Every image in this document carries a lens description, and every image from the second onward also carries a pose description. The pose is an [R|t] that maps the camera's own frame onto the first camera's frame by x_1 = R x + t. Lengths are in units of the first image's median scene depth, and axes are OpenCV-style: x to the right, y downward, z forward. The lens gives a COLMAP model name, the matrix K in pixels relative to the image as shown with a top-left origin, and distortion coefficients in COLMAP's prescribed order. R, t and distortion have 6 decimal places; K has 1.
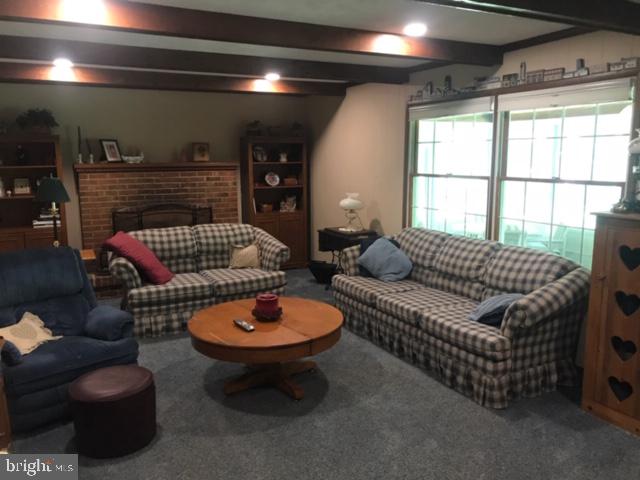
lens RADIAL K [[532.6, 0, 325.8], [0, 532.6, 241.2], [0, 0, 1]] dist [0.025038, -0.008612]
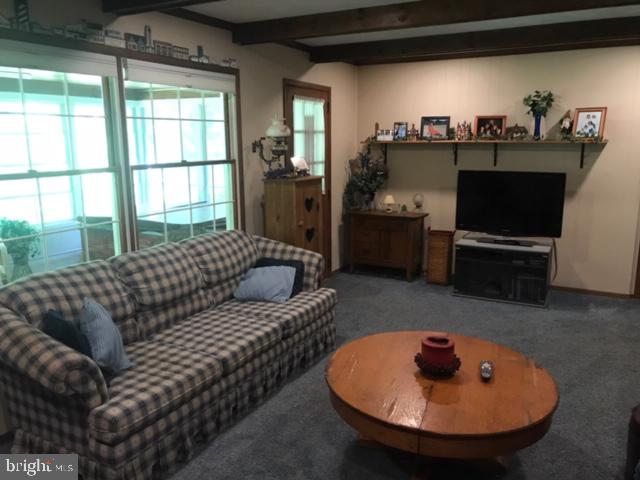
lens RADIAL K [[532.6, 0, 320.8], [0, 532.6, 239.8], [0, 0, 1]] dist [0.025038, -0.008612]
pose [[-0.550108, -0.136786, 0.823815, -0.503845], [0.156497, 0.952131, 0.262593, -0.188937], [-0.820299, 0.273379, -0.502368, 1.259783]]
